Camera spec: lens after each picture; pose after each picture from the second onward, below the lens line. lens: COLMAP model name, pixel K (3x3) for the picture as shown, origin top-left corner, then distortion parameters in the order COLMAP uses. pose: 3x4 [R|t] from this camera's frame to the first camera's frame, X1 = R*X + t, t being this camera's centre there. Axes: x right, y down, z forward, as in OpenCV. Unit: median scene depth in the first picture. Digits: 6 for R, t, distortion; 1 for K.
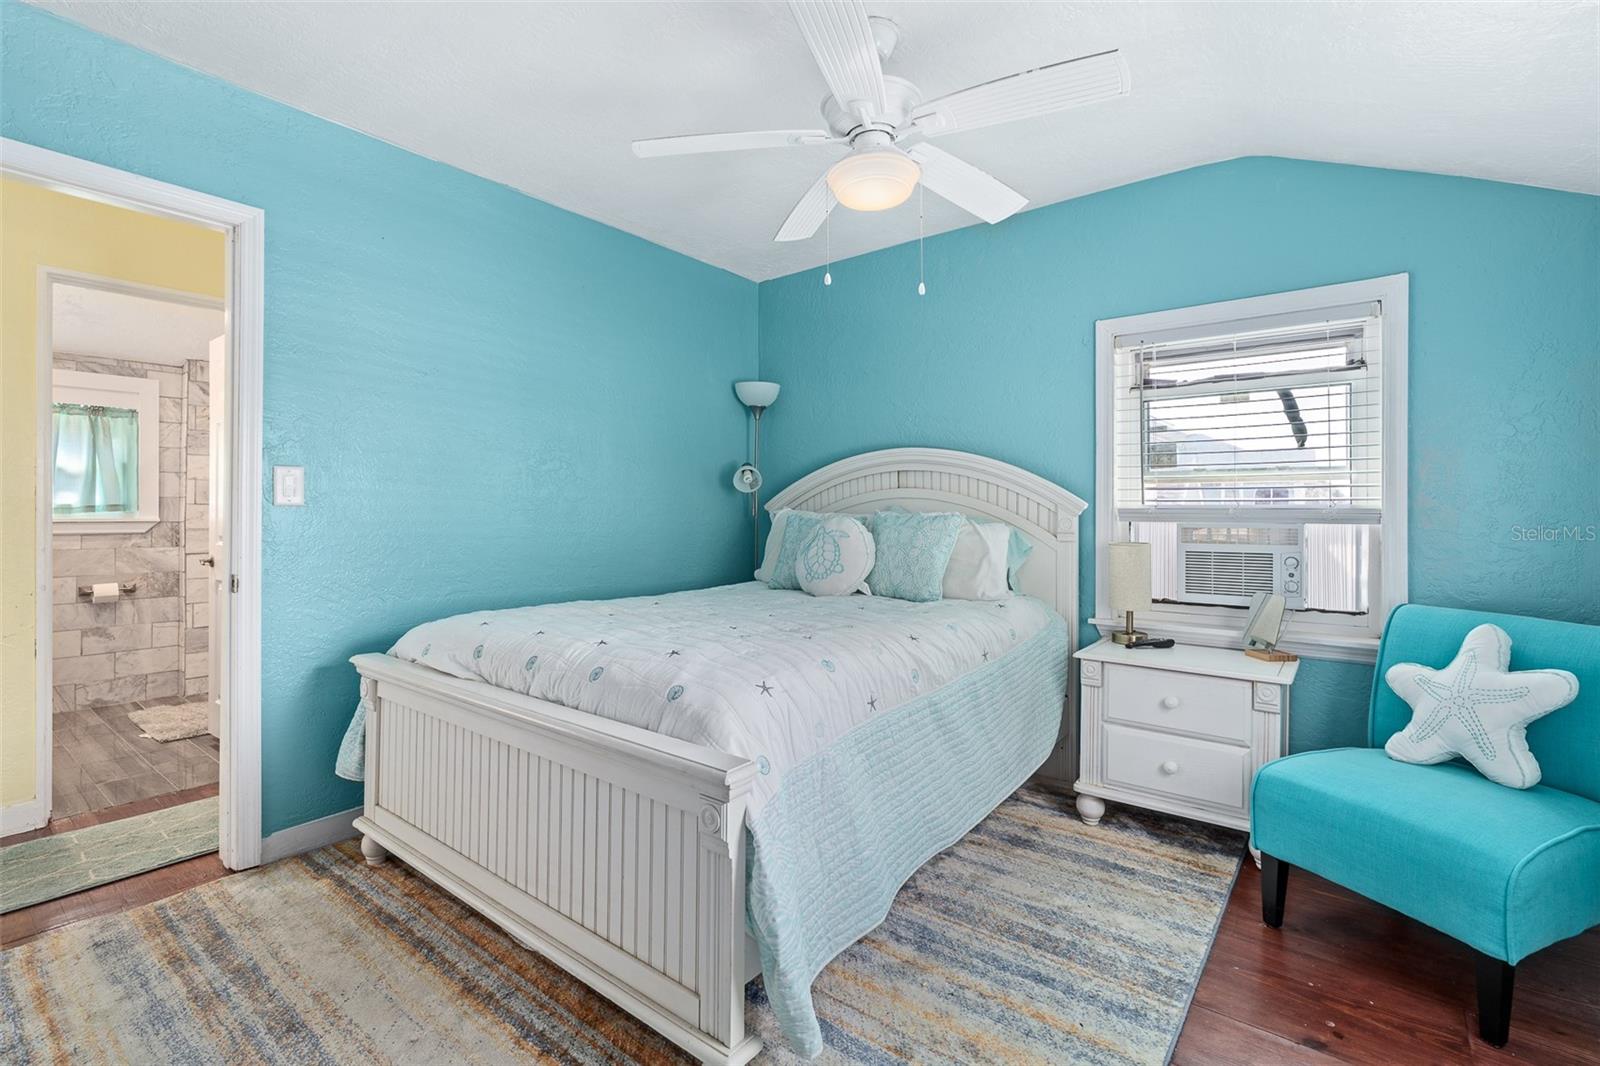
lens RADIAL K [[722.9, 0, 803.3], [0, 722.9, 502.3], [0, 0, 1]] dist [-0.004811, 0.000303]
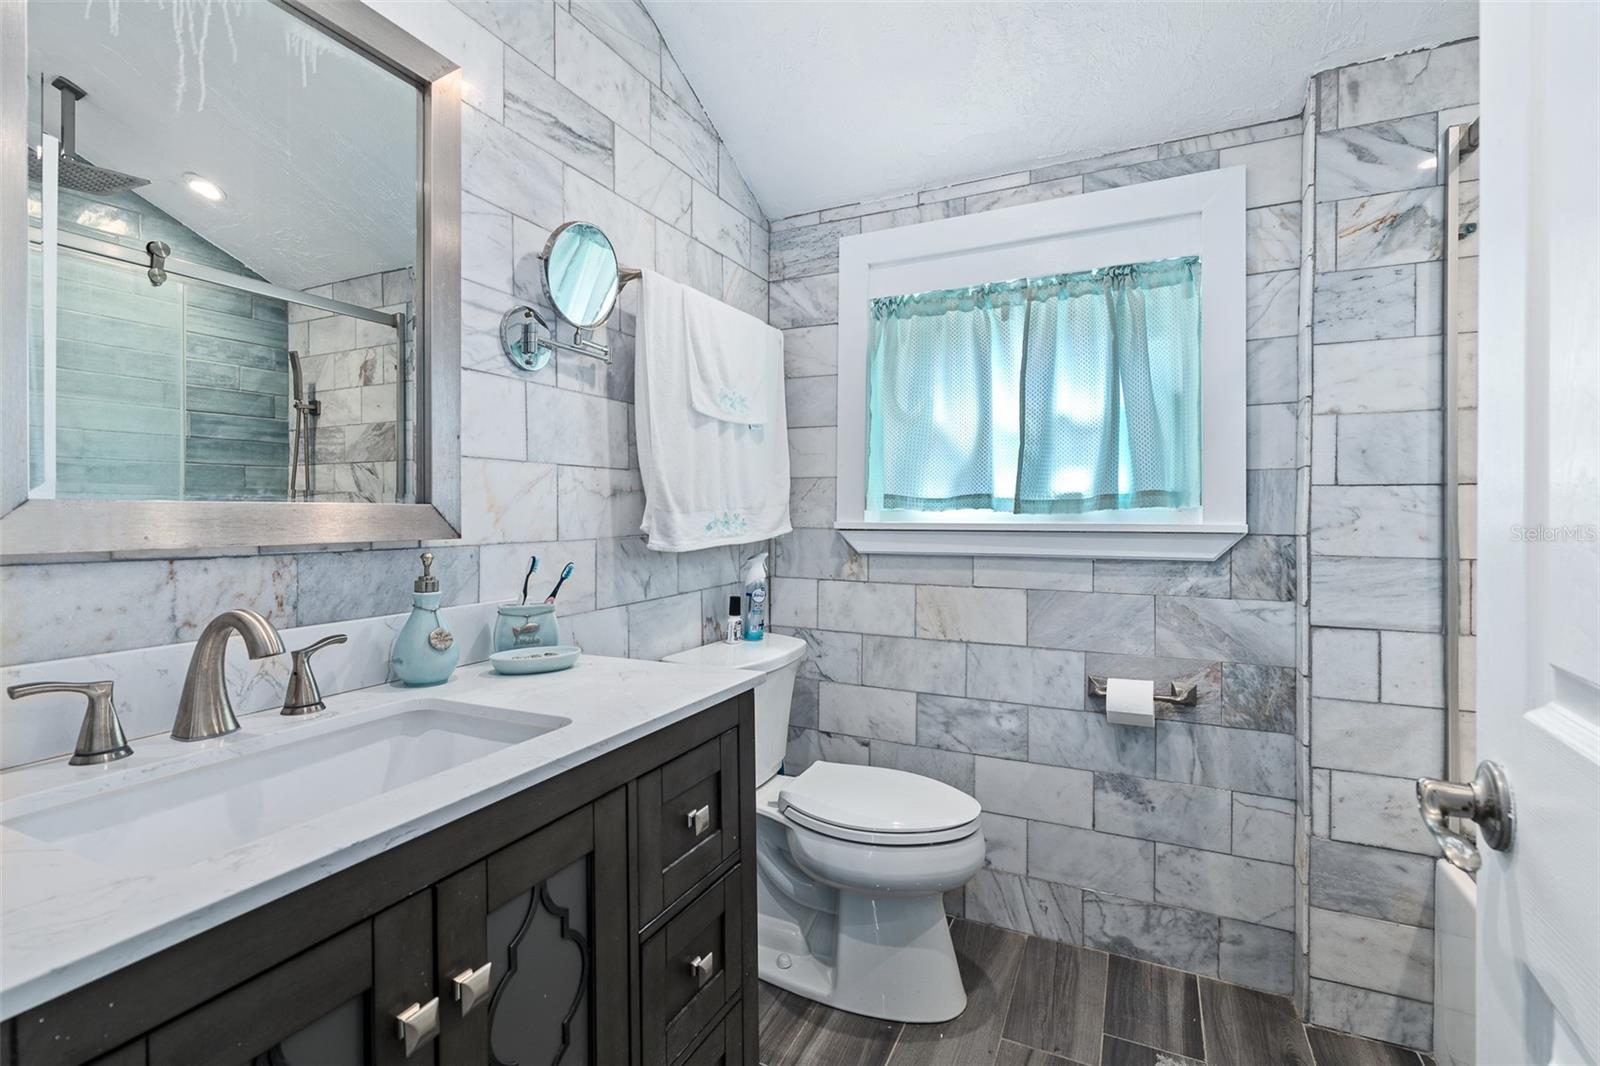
lens RADIAL K [[722.9, 0, 797.8], [0, 722.9, 529.5], [0, 0, 1]] dist [-0.004811, 0.000303]
pose [[0.239278, -0.002737, -0.970947, -0.586895], [-0.000375, 0.999996, -0.002911, 0.026361], [0.970951, 0.001060, 0.239276, 0.685597]]
